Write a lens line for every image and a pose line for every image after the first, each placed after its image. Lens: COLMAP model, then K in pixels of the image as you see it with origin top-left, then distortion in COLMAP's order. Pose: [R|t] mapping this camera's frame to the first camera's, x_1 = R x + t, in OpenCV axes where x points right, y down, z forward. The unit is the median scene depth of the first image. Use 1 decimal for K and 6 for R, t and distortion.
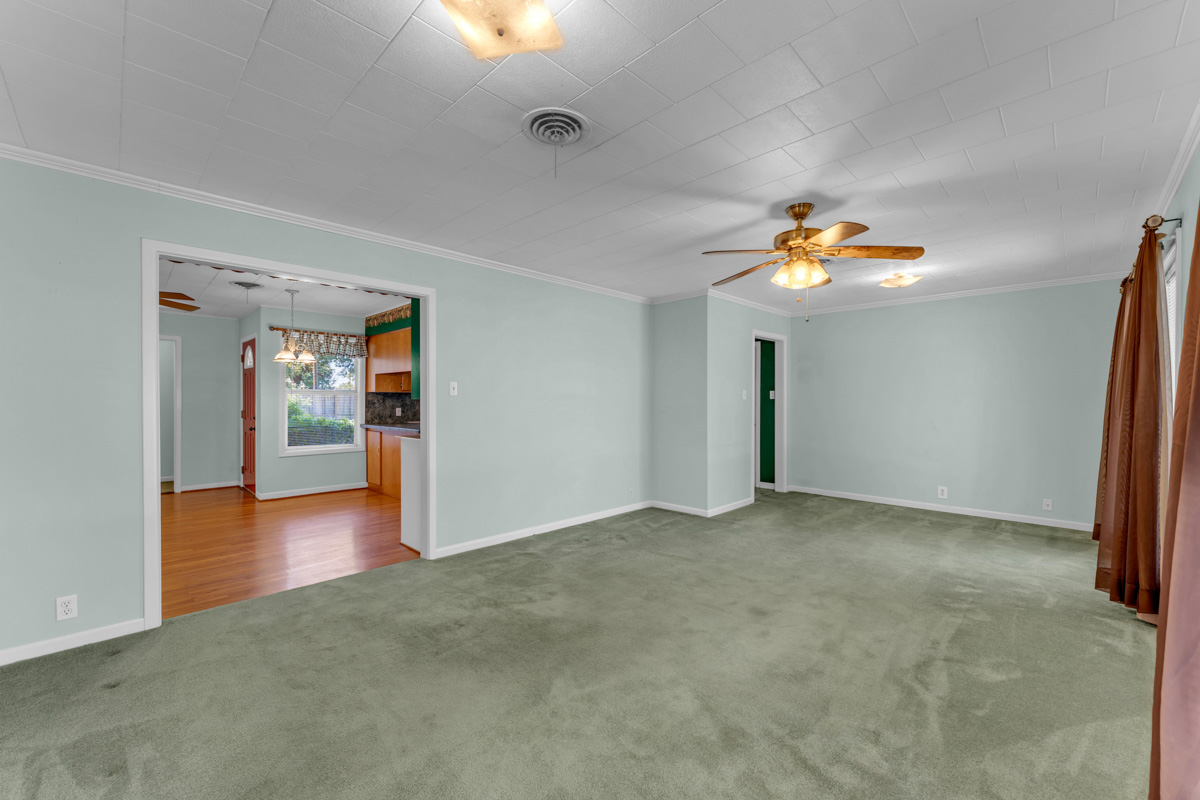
lens RADIAL K [[481.0, 0, 597.1], [0, 481.0, 403.1], [0, 0, 1]] dist [-0.000659, -0.000057]
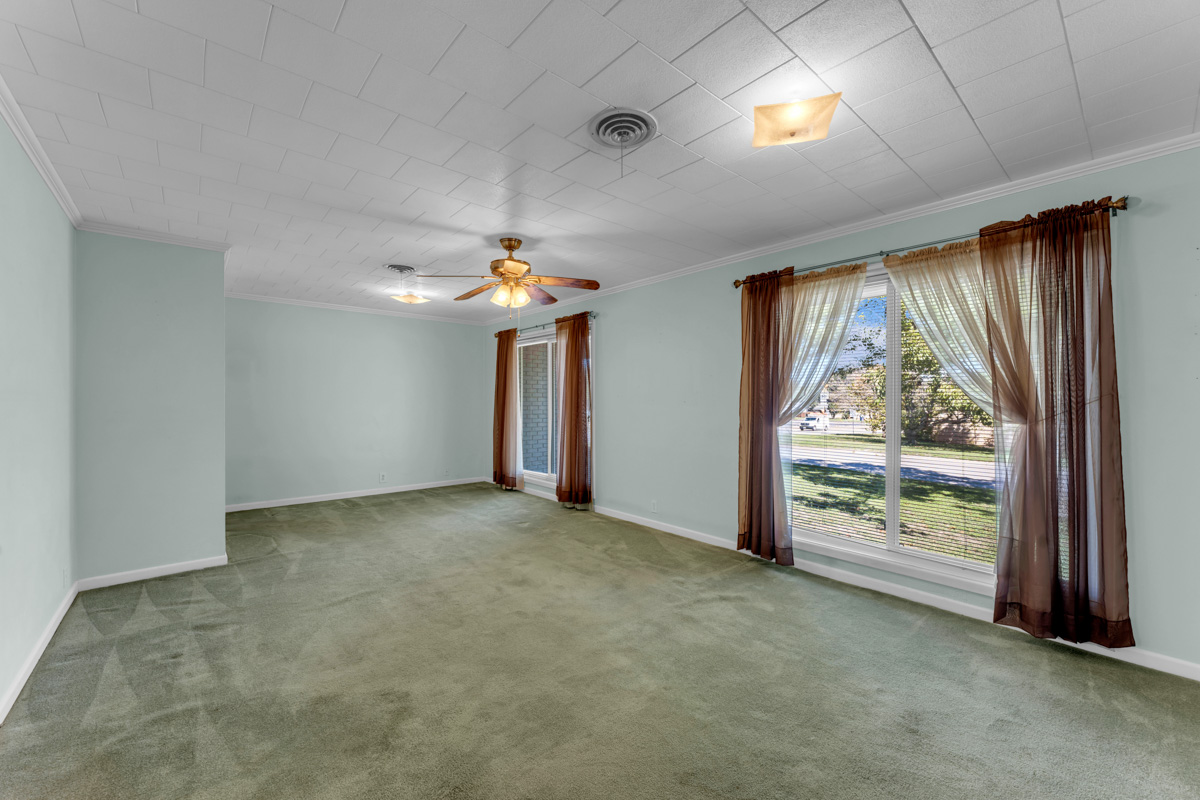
lens RADIAL K [[481.0, 0, 597.7], [0, 481.0, 399.3], [0, 0, 1]] dist [-0.000659, -0.000057]
pose [[0.069336, 0.002822, 0.997589, -0.648334], [0.006247, 0.999975, -0.003263, -0.001264], [-0.997574, 0.006458, 0.069317, 0.589112]]
